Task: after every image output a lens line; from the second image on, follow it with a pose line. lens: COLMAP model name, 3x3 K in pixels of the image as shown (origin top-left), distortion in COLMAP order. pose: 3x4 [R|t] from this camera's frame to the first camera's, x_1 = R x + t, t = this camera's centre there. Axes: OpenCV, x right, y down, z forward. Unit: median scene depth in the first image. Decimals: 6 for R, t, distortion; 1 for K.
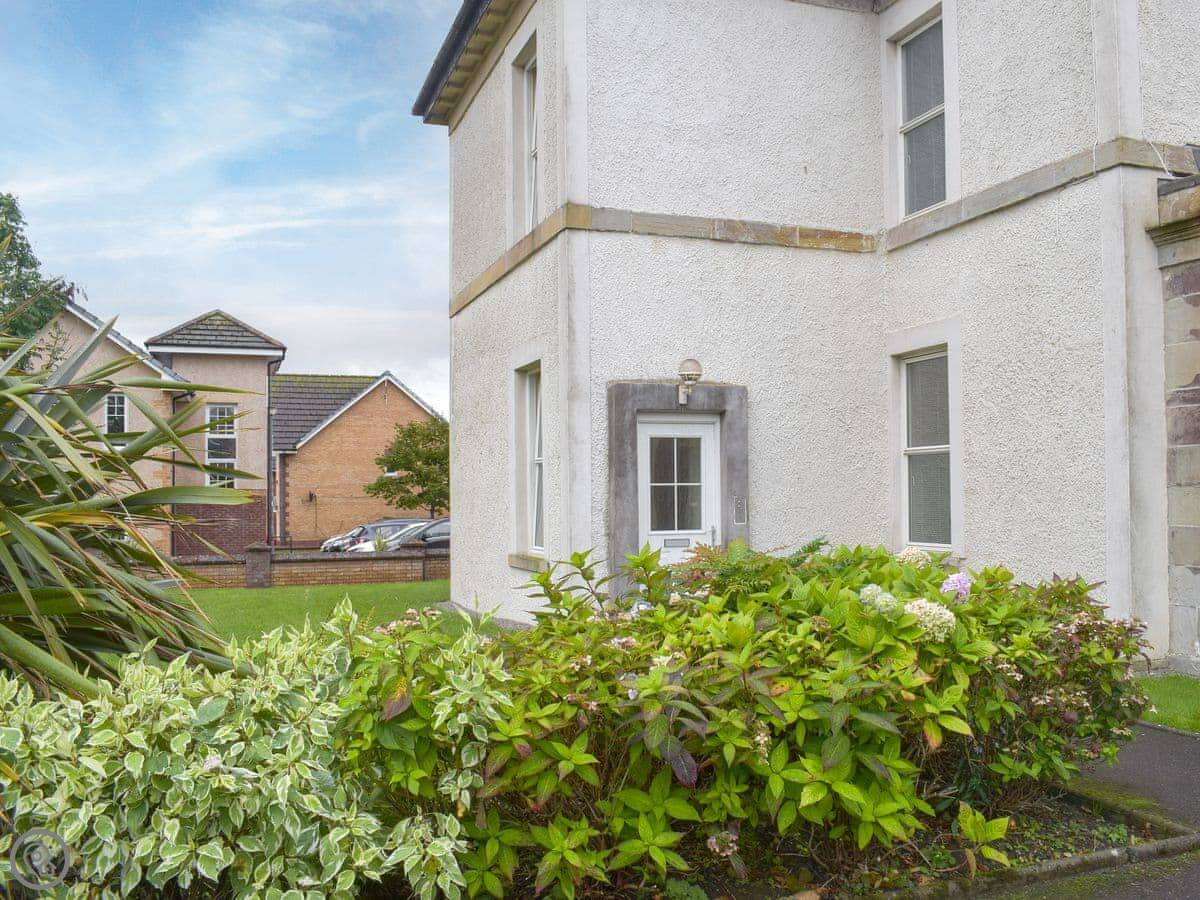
lens RADIAL K [[1119.9, 0, 600.0], [0, 1119.9, 450.0], [0, 0, 1]] dist [-0.081618, -0.000138]
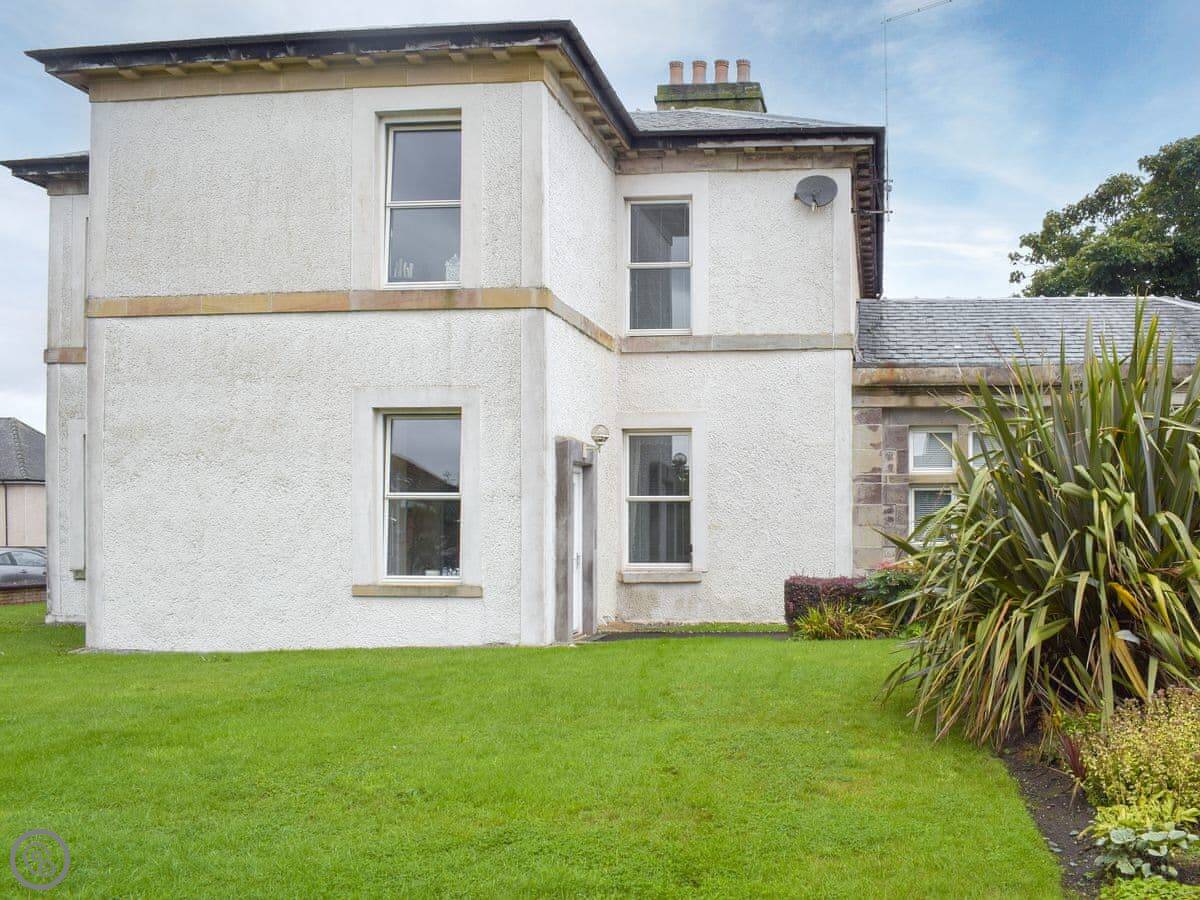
lens RADIAL K [[1119.9, 0, 600.0], [0, 1119.9, 450.0], [0, 0, 1]] dist [-0.081618, -0.000138]
pose [[0.402906, 0.041249, 0.914311, -1.252454], [-0.039353, 0.998841, -0.027722, -0.023528], [-0.914395, -0.024812, 0.404062, 0.573079]]
